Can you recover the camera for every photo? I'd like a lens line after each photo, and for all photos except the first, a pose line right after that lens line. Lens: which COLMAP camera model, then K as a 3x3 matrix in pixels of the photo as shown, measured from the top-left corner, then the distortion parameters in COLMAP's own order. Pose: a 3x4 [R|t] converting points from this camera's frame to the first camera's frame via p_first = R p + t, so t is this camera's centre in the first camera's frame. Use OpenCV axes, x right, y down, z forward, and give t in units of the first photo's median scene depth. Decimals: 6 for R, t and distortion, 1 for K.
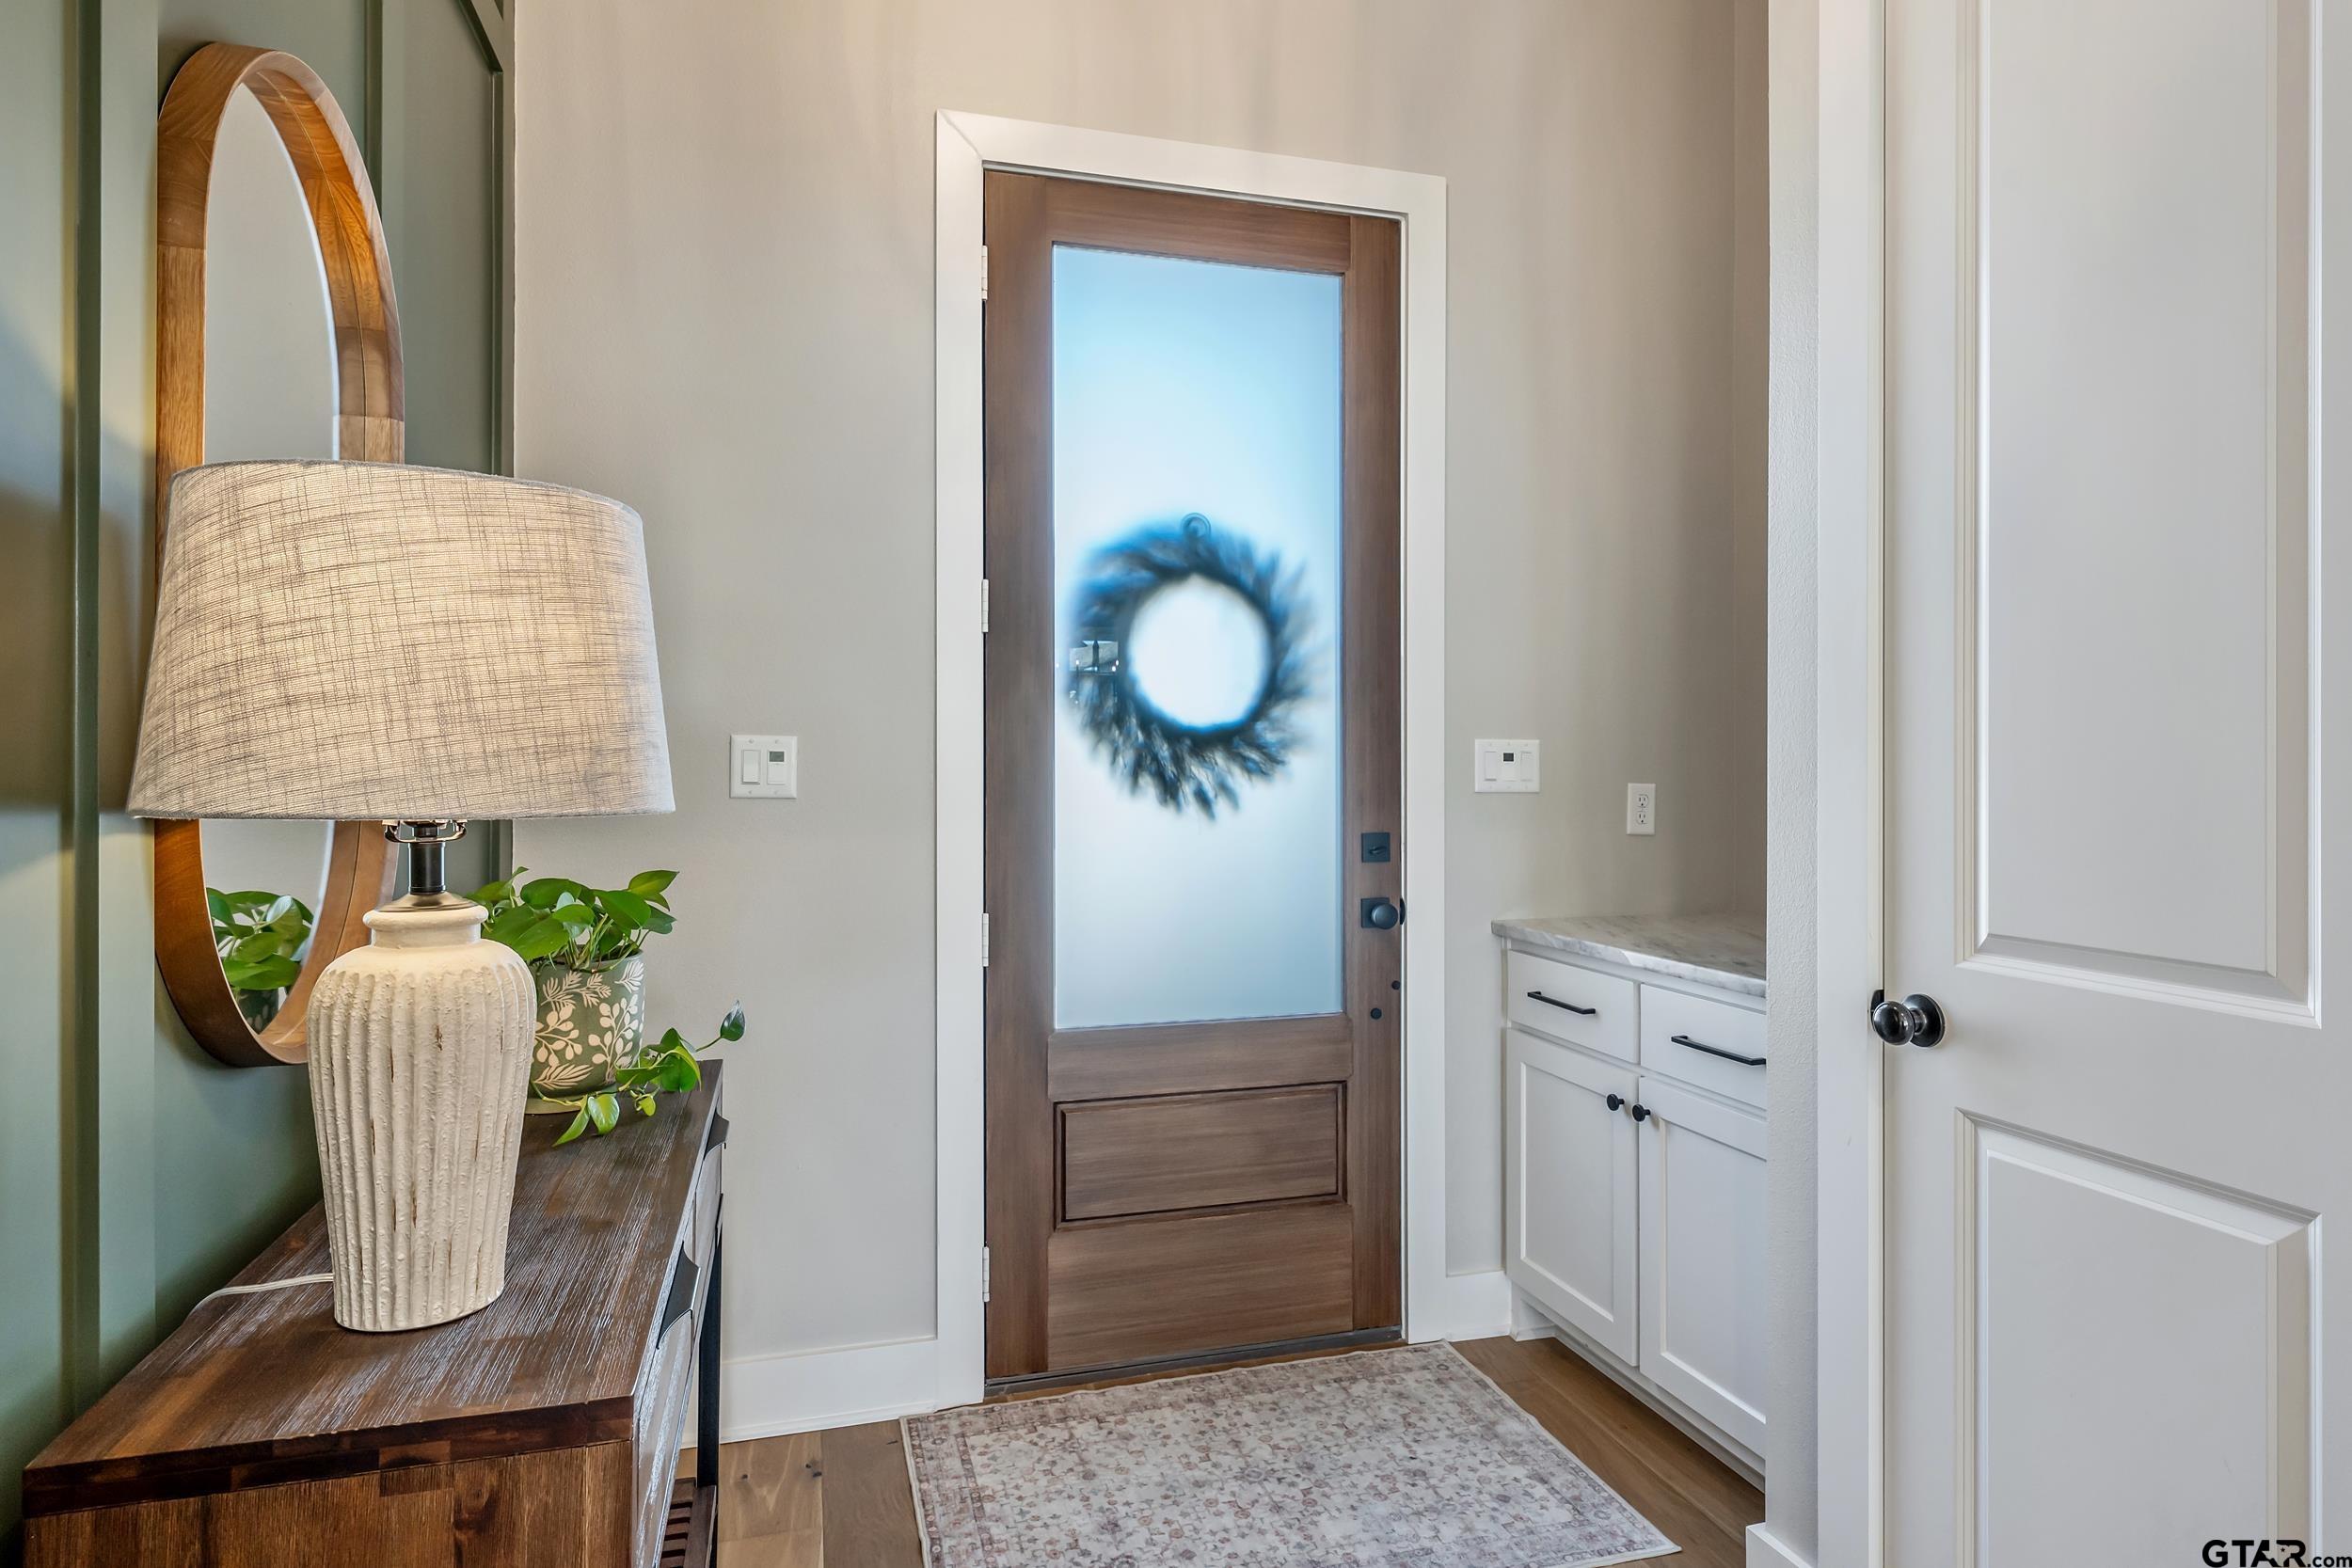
lens RADIAL K [[1331.9, 0, 1196.8], [0, 1331.9, 786.4], [0, 0, 1]] dist [0.002507, 0.001023]
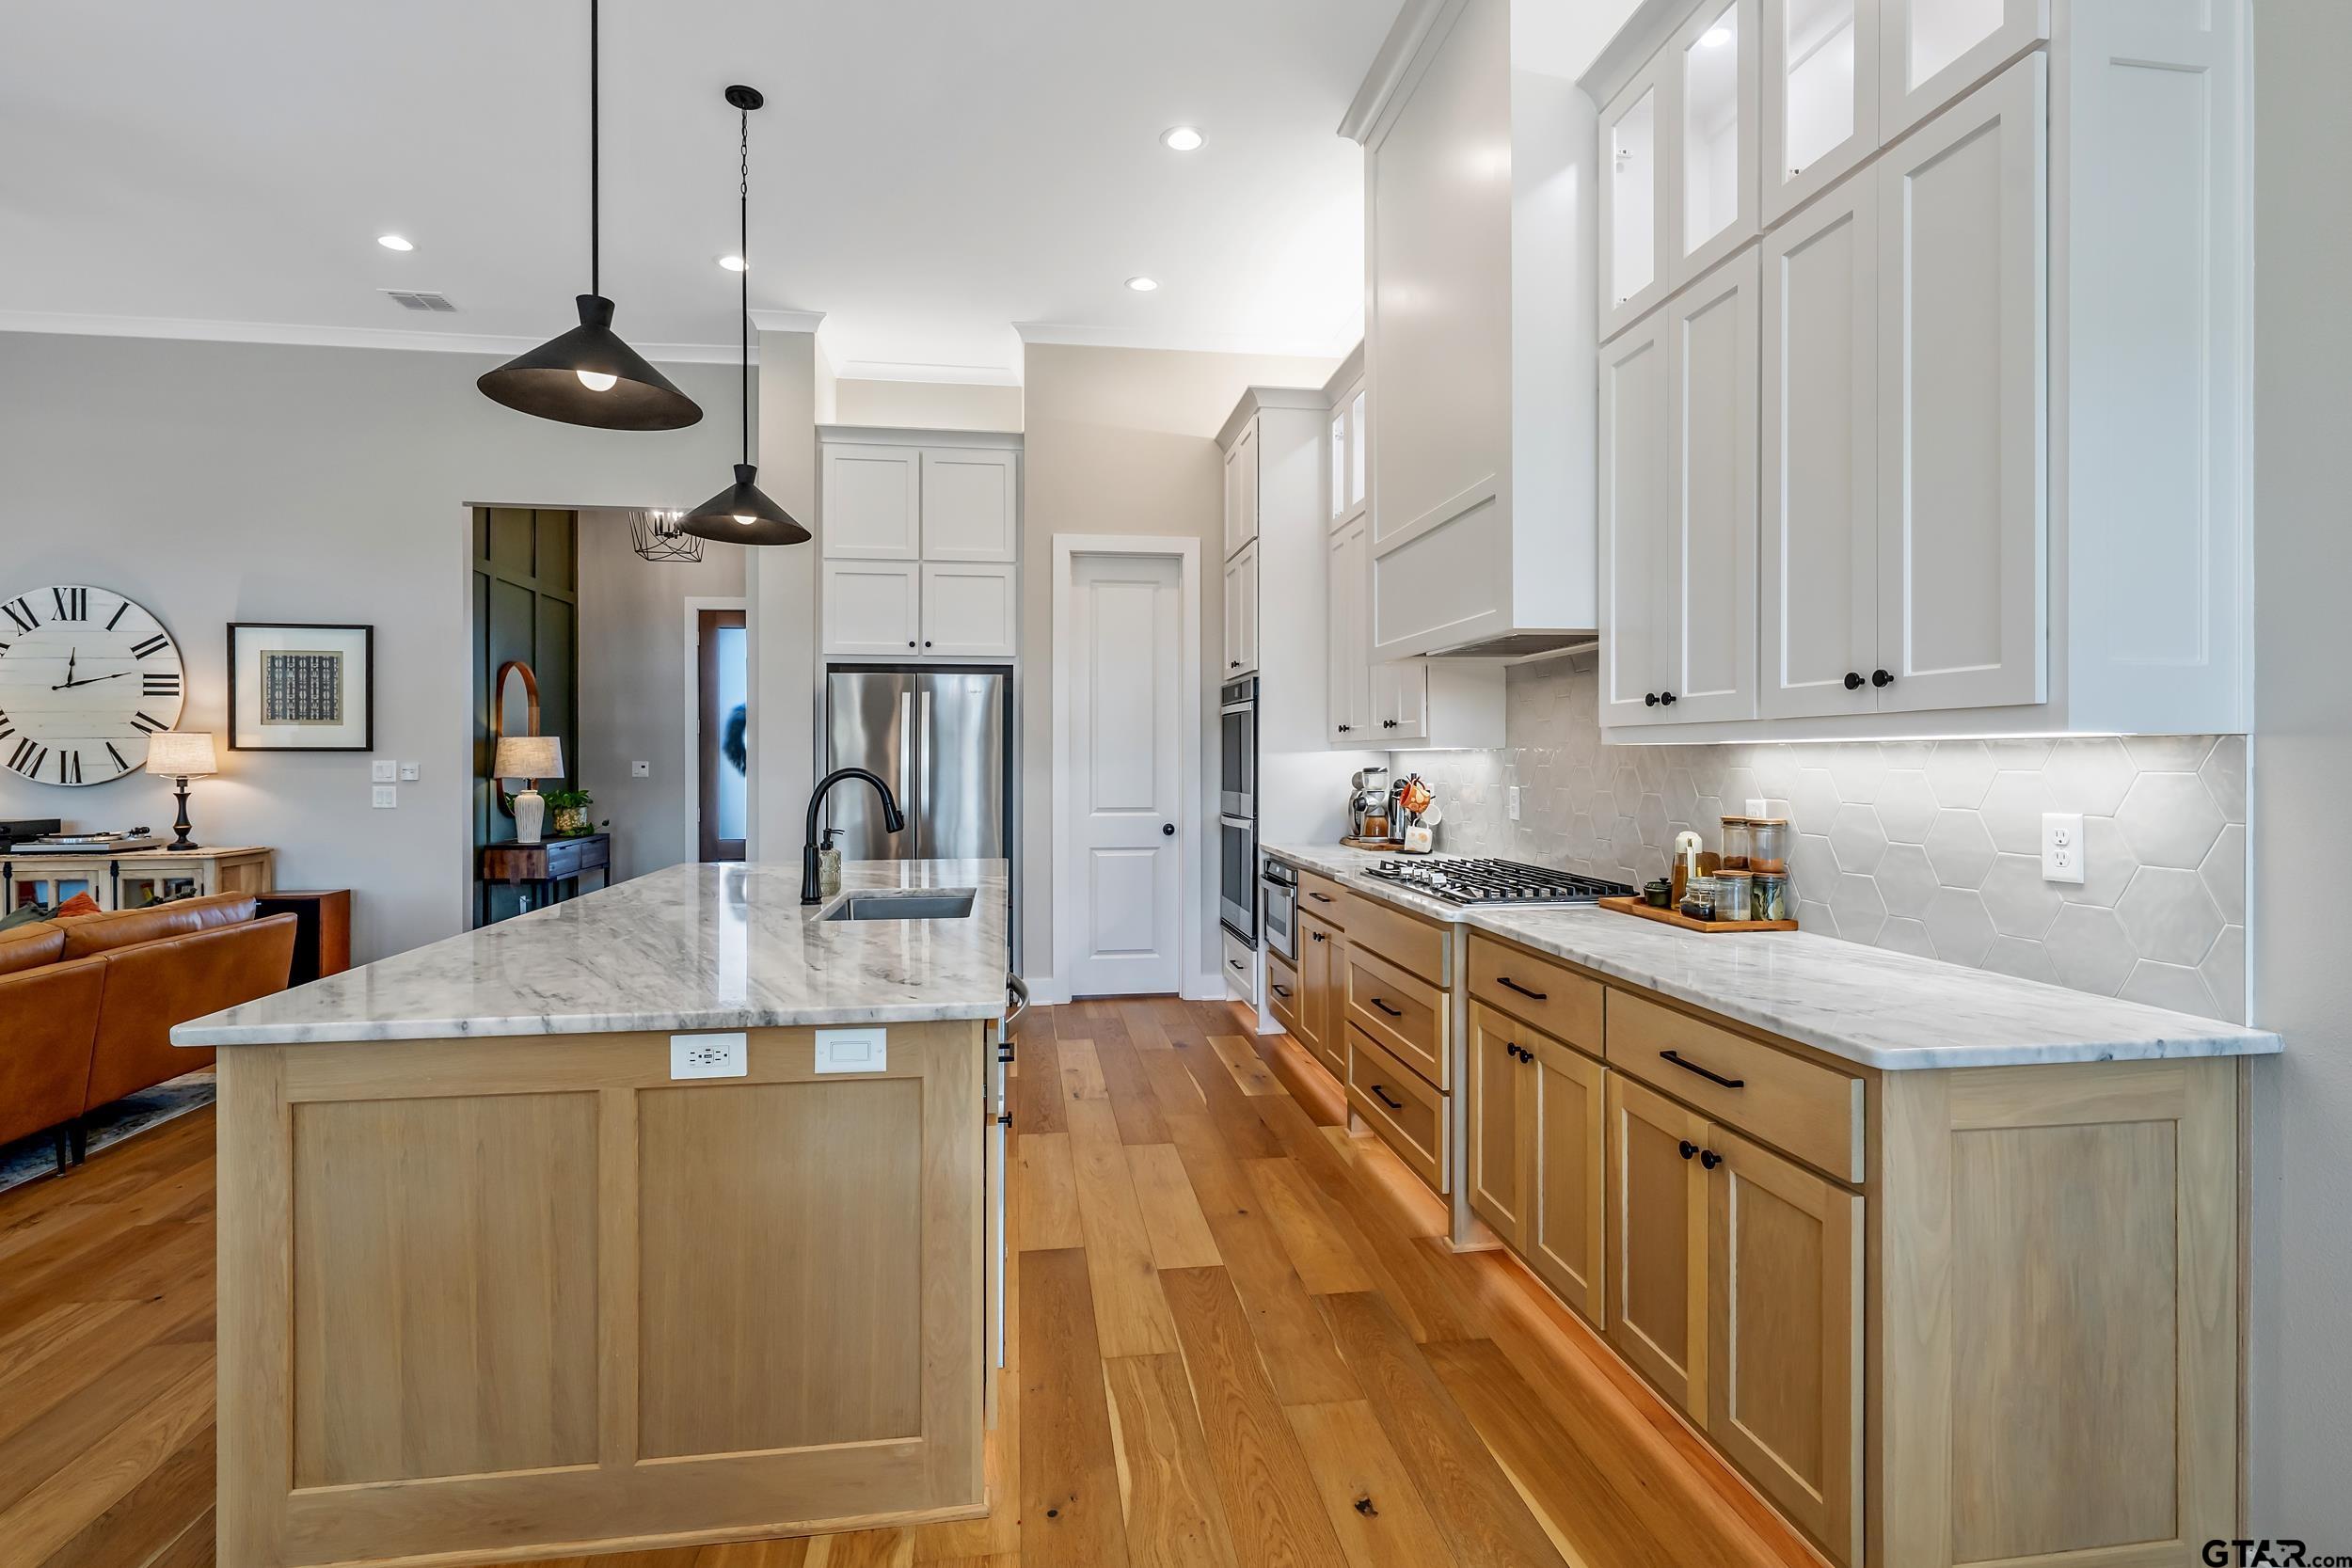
lens RADIAL K [[1139.5, 0, 1182.1], [0, 1139.5, 760.2], [0, 0, 1]] dist [0.002321, 0.000321]
pose [[0.993532, -0.007509, -0.113308, 1.630376], [0.006216, 0.999911, -0.011763, 0.007795], [0.113386, 0.010983, 0.993490, -2.130241]]
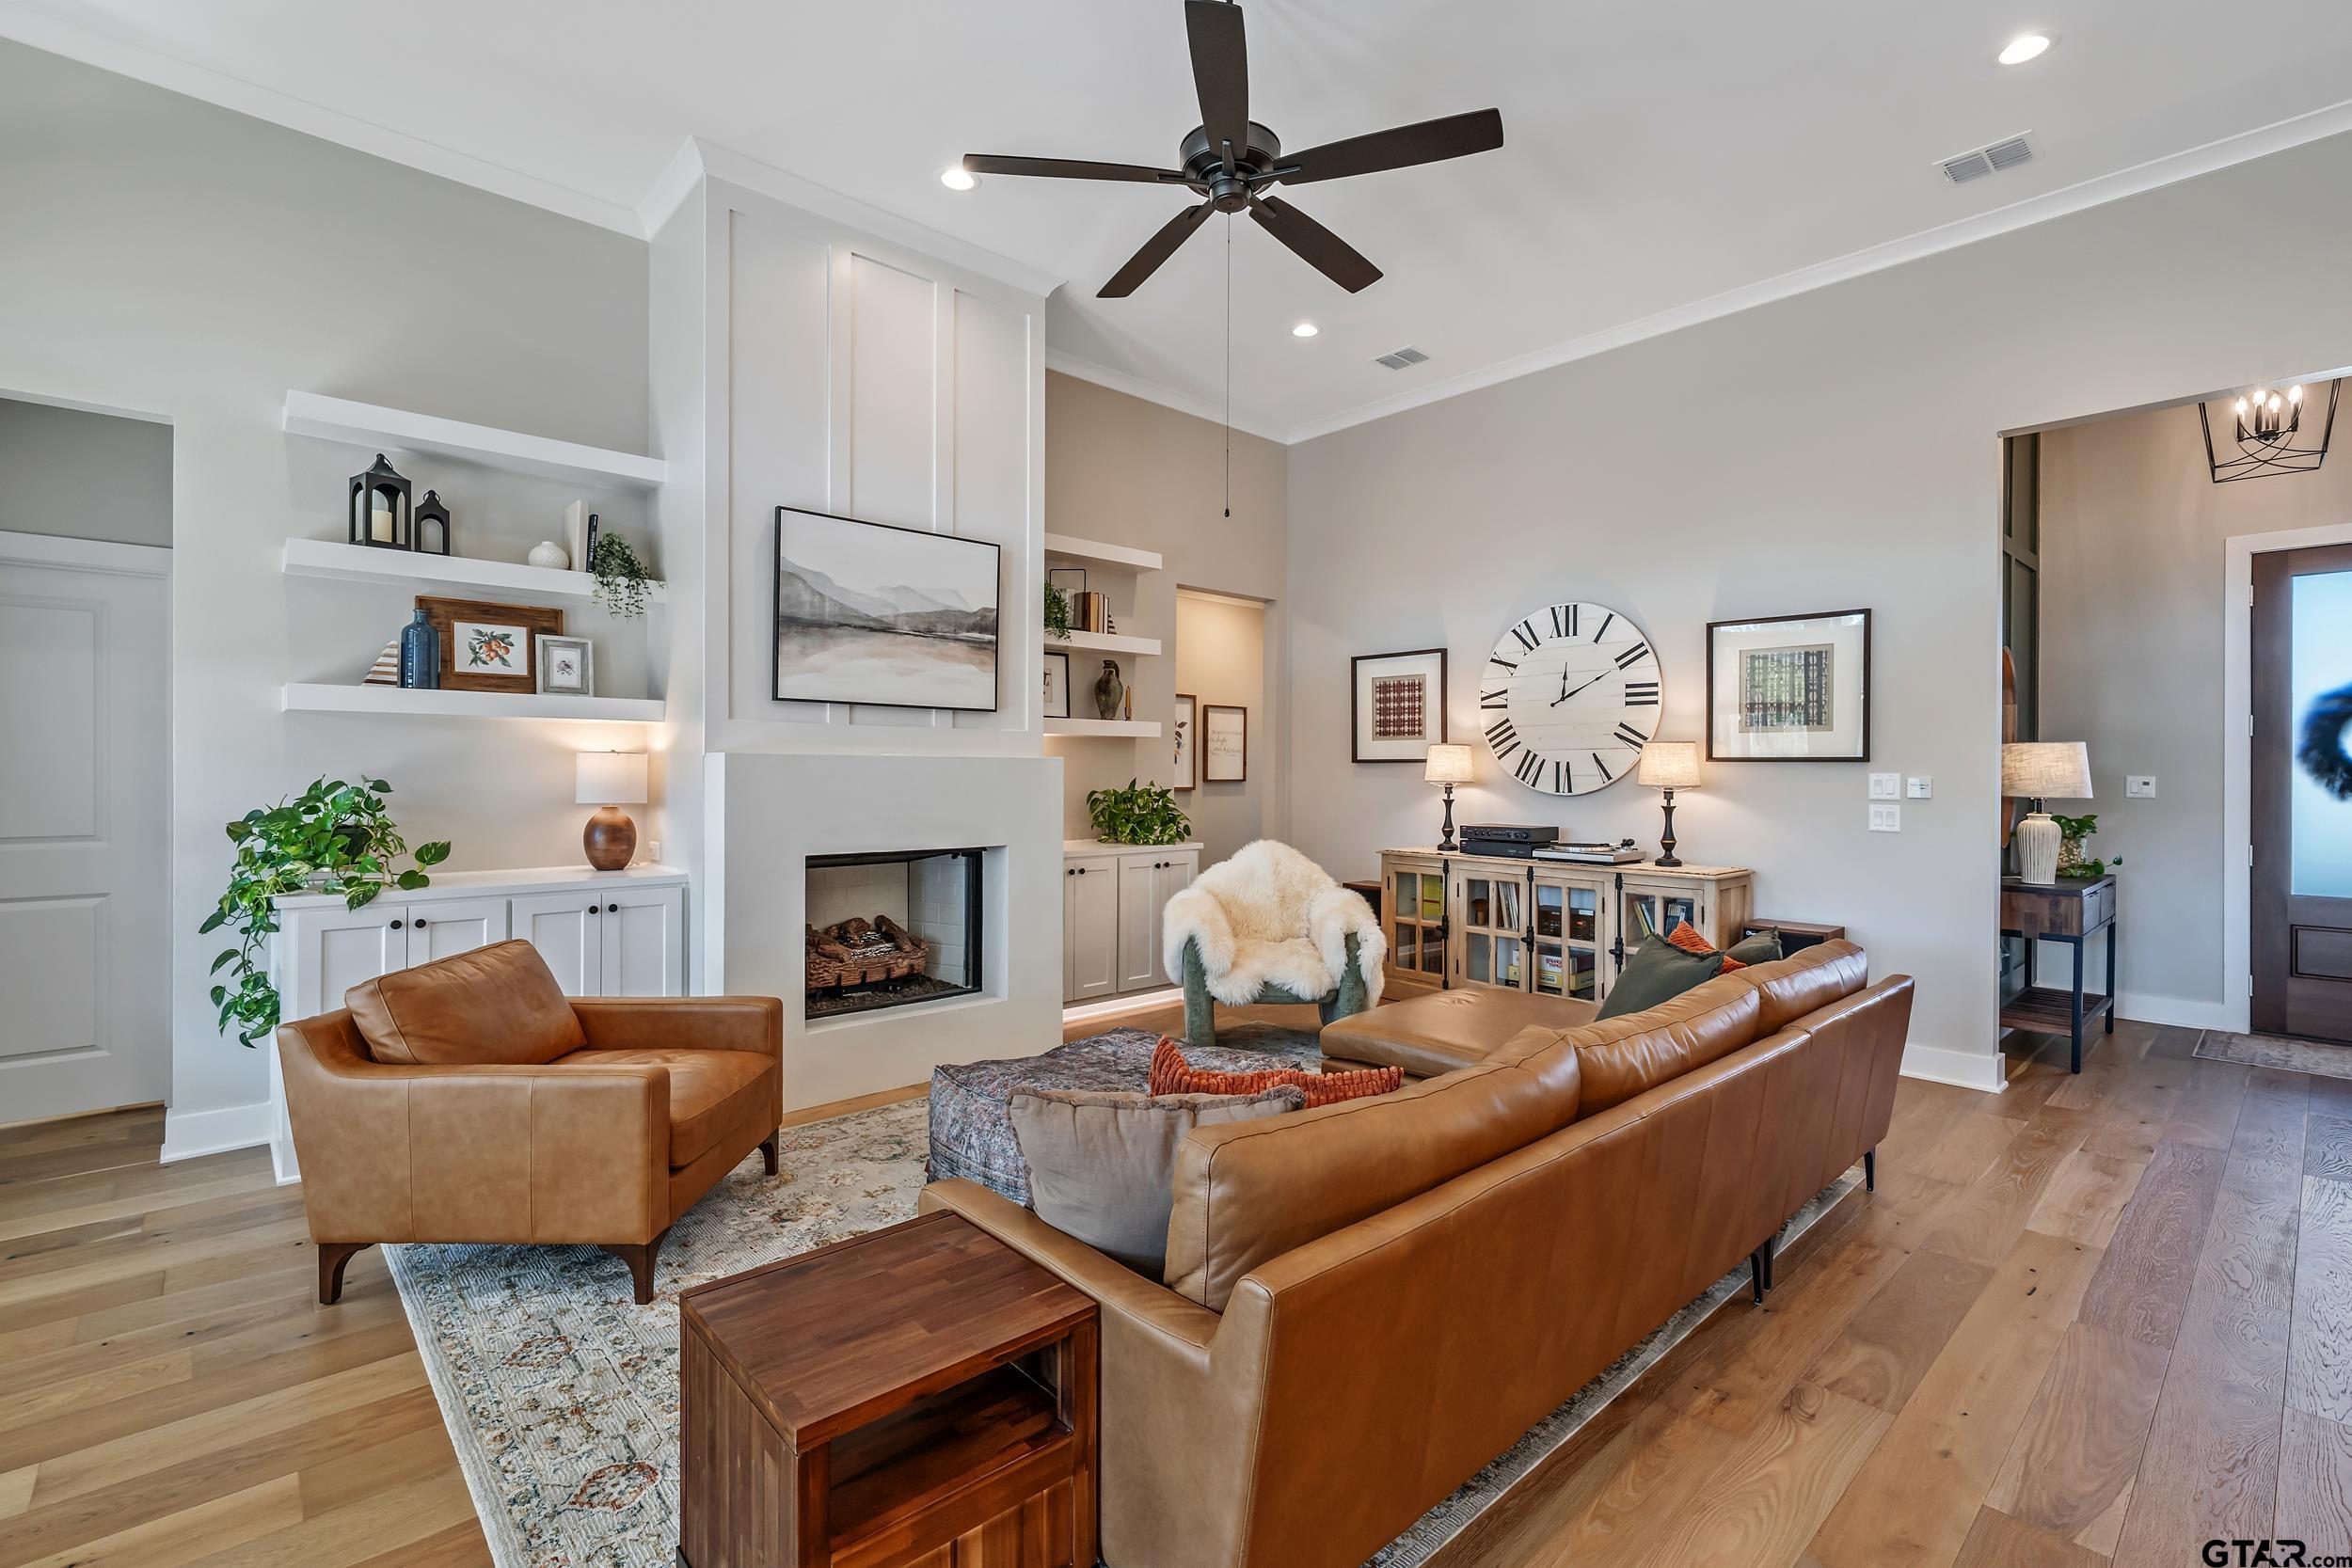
lens RADIAL K [[1094.9, 0, 1182.6], [0, 1094.9, 765.9], [0, 0, 1]] dist [0.019146, -0.000374]
pose [[0.469165, -0.007045, -0.883082, 0.795974], [-0.012992, 0.999805, -0.014878, 0.001213], [0.883015, 0.018454, 0.468982, -1.882407]]
